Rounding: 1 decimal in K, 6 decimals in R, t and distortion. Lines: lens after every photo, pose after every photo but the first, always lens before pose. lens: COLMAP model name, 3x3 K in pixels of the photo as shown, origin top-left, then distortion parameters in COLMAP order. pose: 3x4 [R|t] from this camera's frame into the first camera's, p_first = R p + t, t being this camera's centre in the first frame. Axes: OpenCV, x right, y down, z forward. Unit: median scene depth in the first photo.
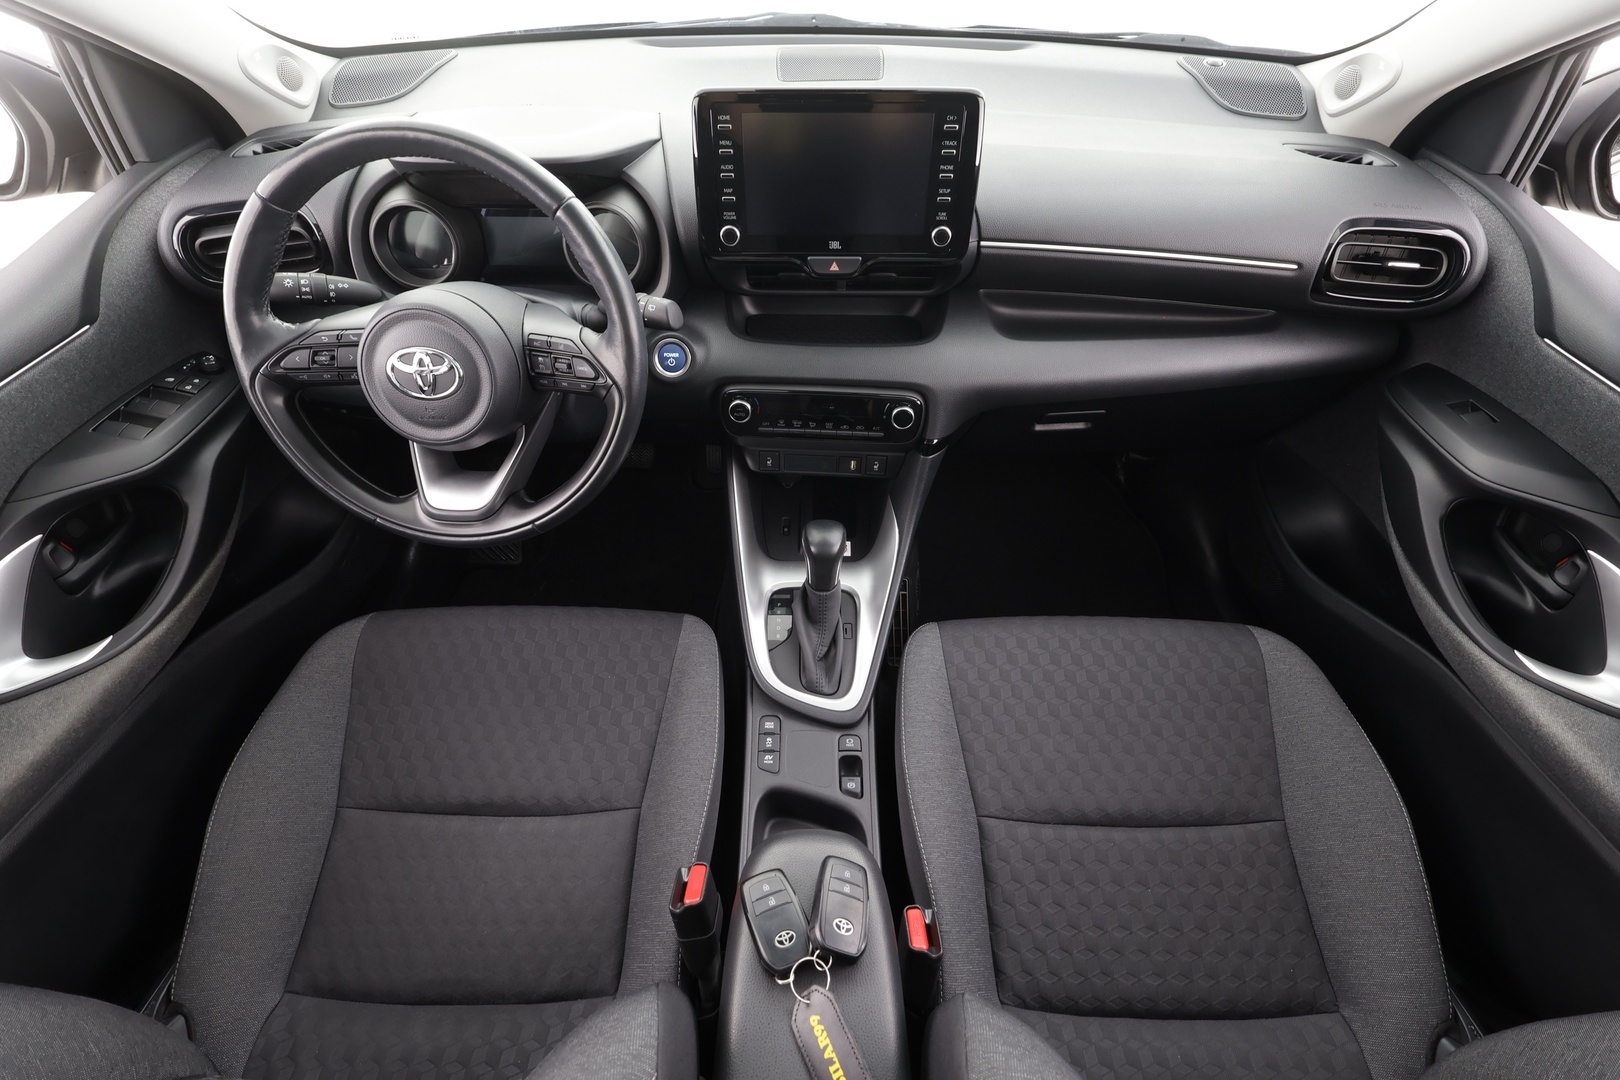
lens RADIAL K [[750.7, 0, 806.3], [0, 750.7, 542.7], [0, 0, 1]] dist [-0.002843, 0.000414]
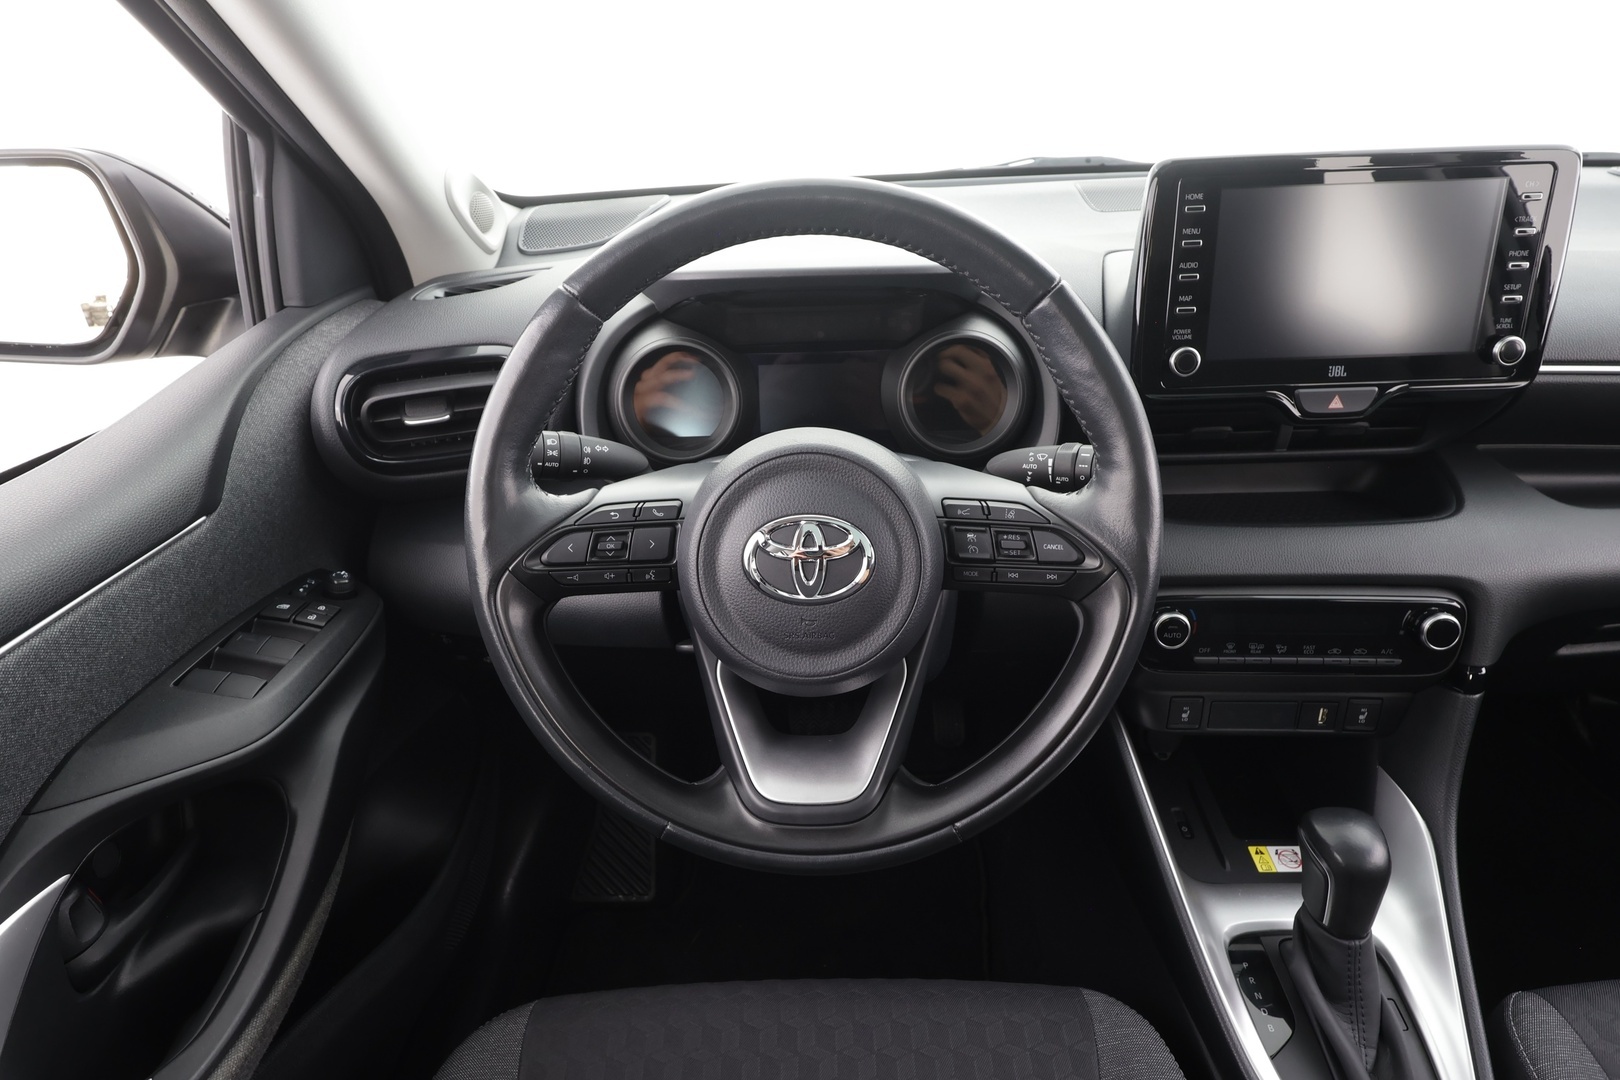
lens RADIAL K [[931.3, 0, 802.9], [0, 931.3, 541.4], [0, 0, 1]] dist [0.000177, 0.000204]
pose [[0.999403, -0.033287, -0.009247, -0.421965], [0.028575, 0.946885, -0.320301, -0.006714], [0.019418, 0.319846, 0.947271, 0.260684]]
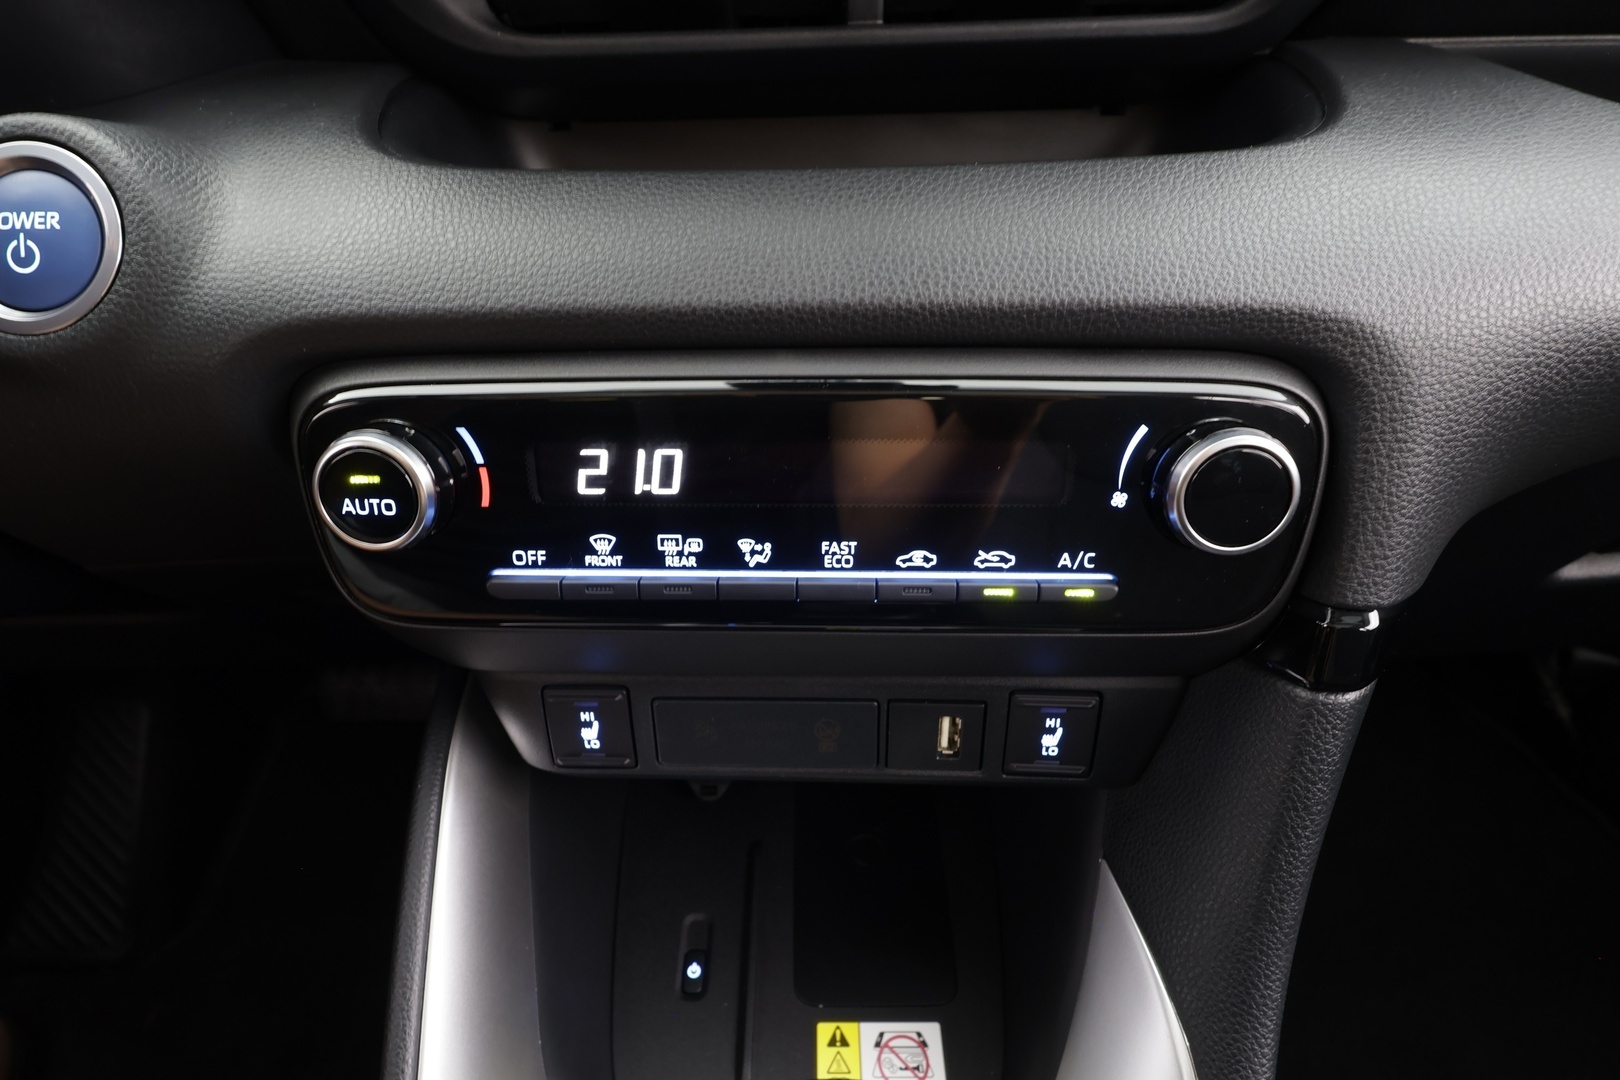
lens RADIAL K [[847.5, 0, 810.0], [0, 847.5, 540.0], [0, 0, 1]] dist [-0.000659, -0.000293]
pose [[0.999543, -0.029149, -0.008033, 0.027454], [0.026103, 0.965987, -0.257269, -0.113362], [0.015259, 0.256942, 0.966306, 0.872124]]
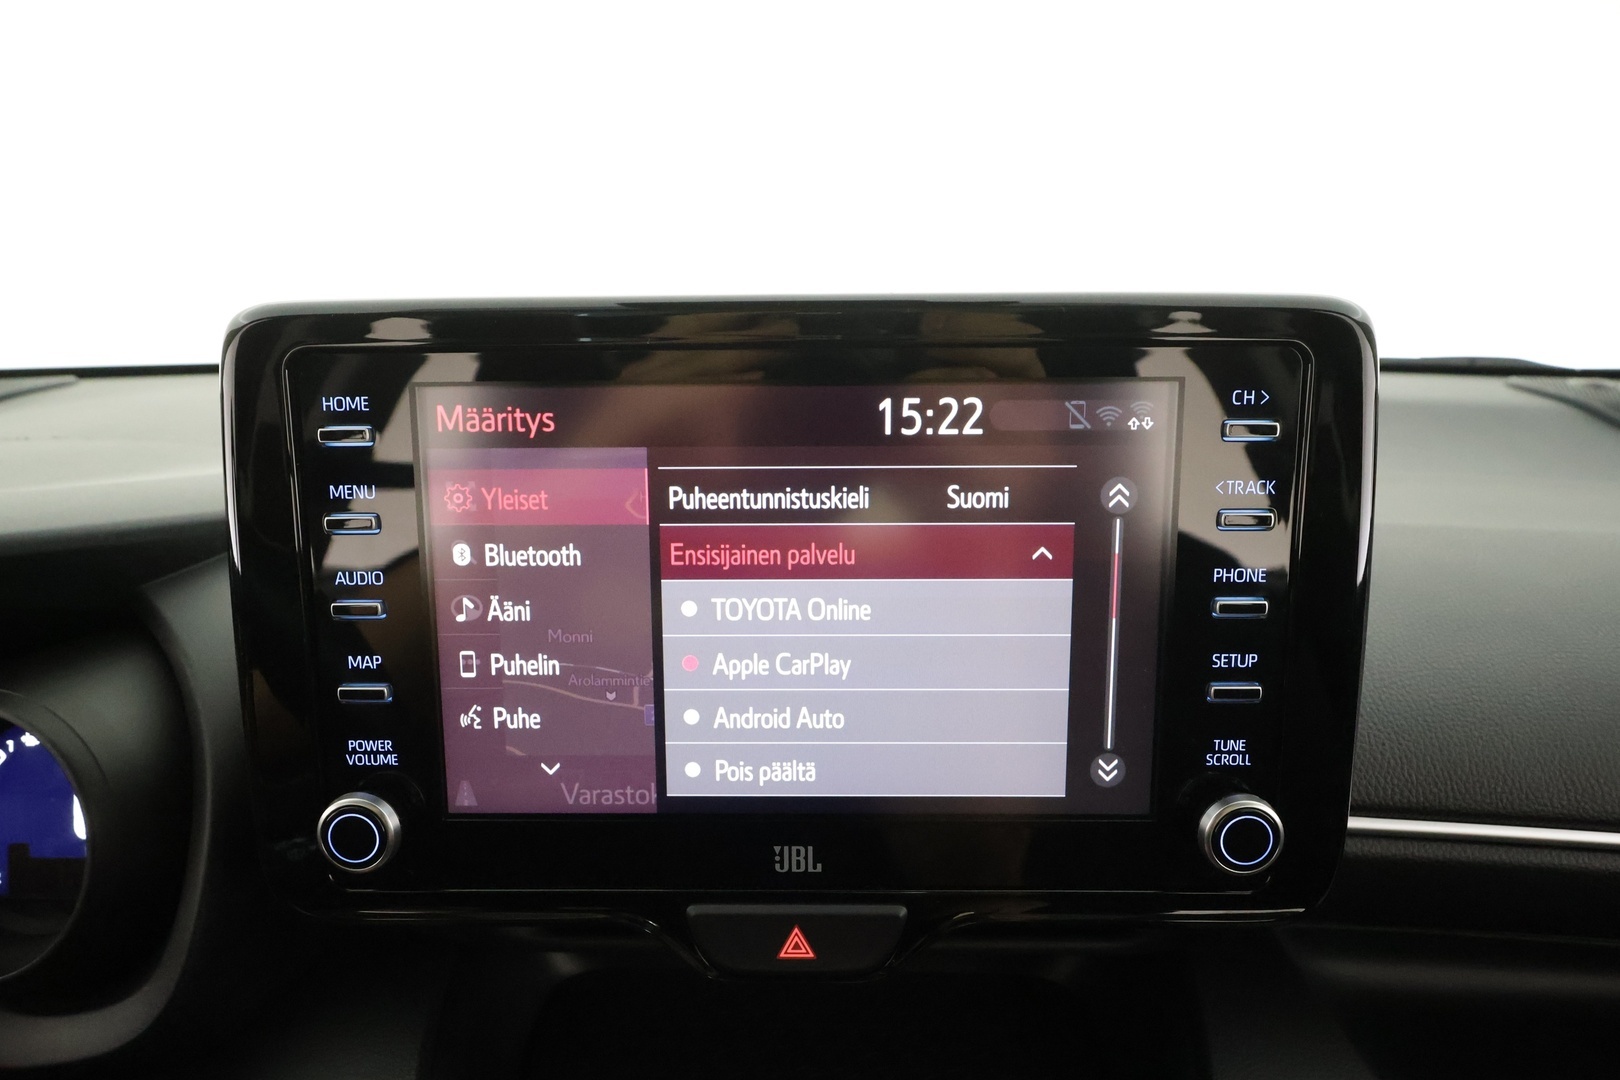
lens RADIAL K [[847.5, 0, 810.0], [0, 847.5, 540.0], [0, 0, 1]] dist [-0.000659, -0.000293]
pose [[0.999897, -0.005983, -0.013069, 0.046324], [-0.001052, 0.876378, -0.481622, -0.349399], [0.014335, 0.481586, 0.876281, 0.695778]]
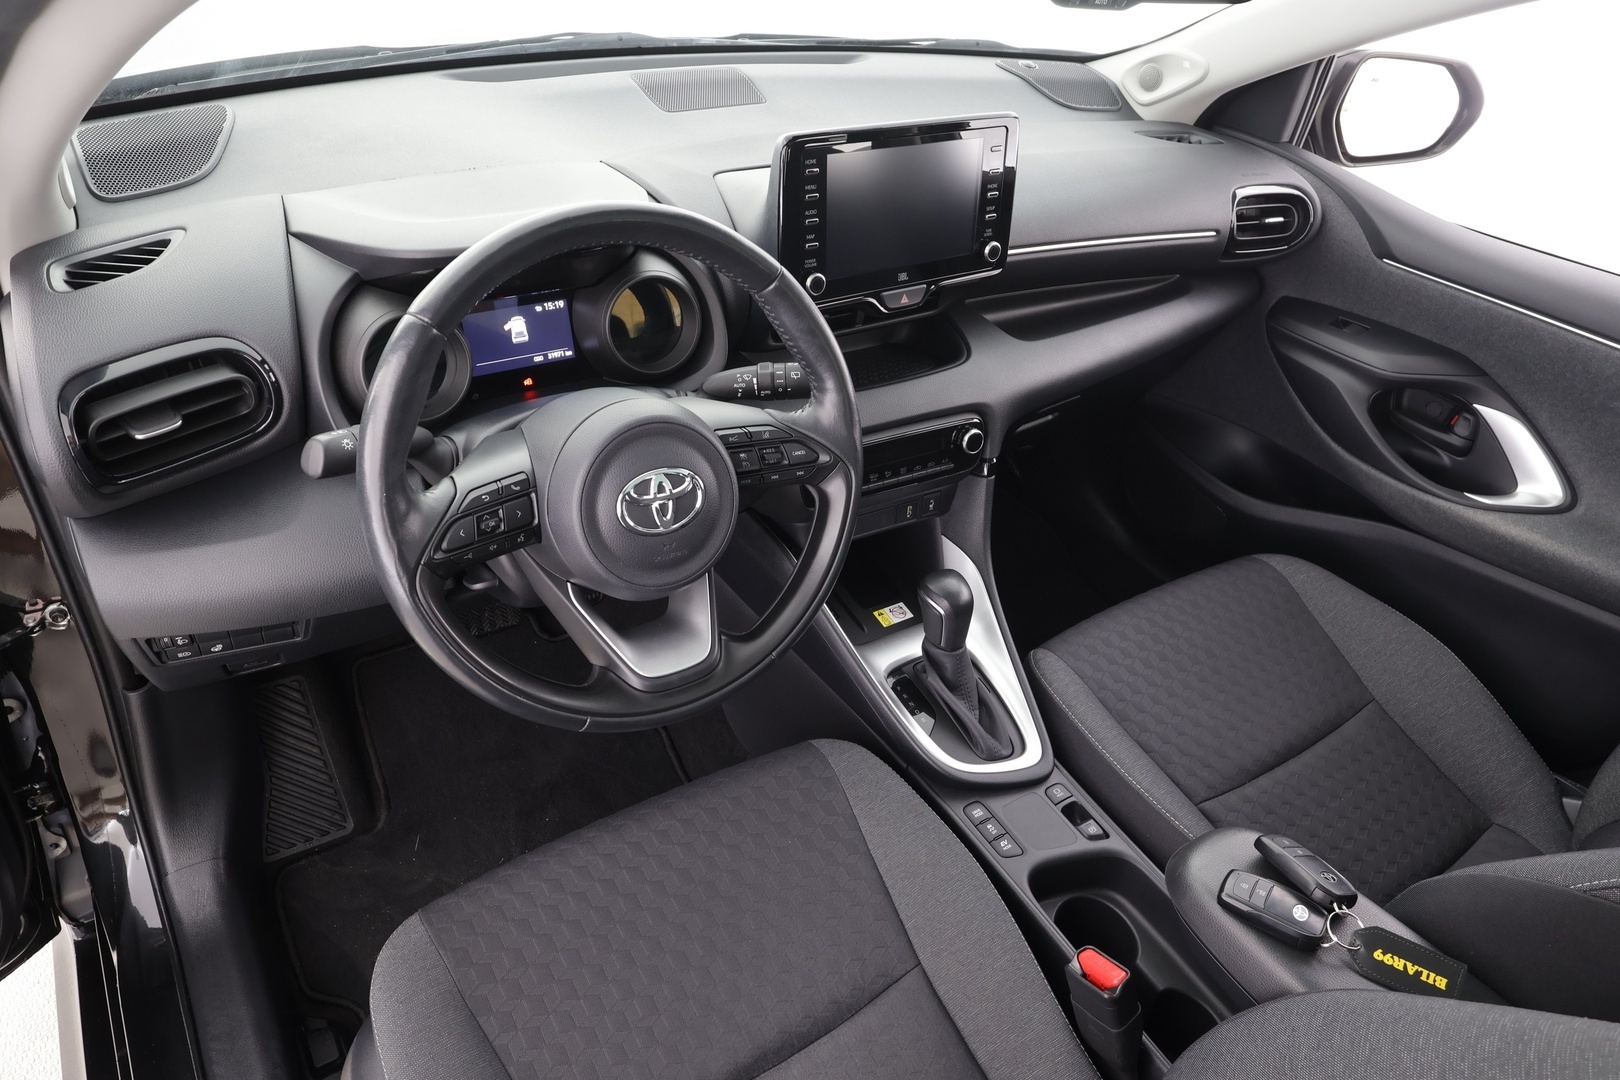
lens RADIAL K [[1048.9, 0, 810.0], [0, 1048.9, 540.0], [0, 0, 1]] dist [0.003905, -0.002006]
pose [[0.825054, -0.274979, 0.493631, -0.780009], [0.333751, 0.942082, -0.033039, -0.082641], [-0.455956, 0.192009, 0.869043, -0.017755]]
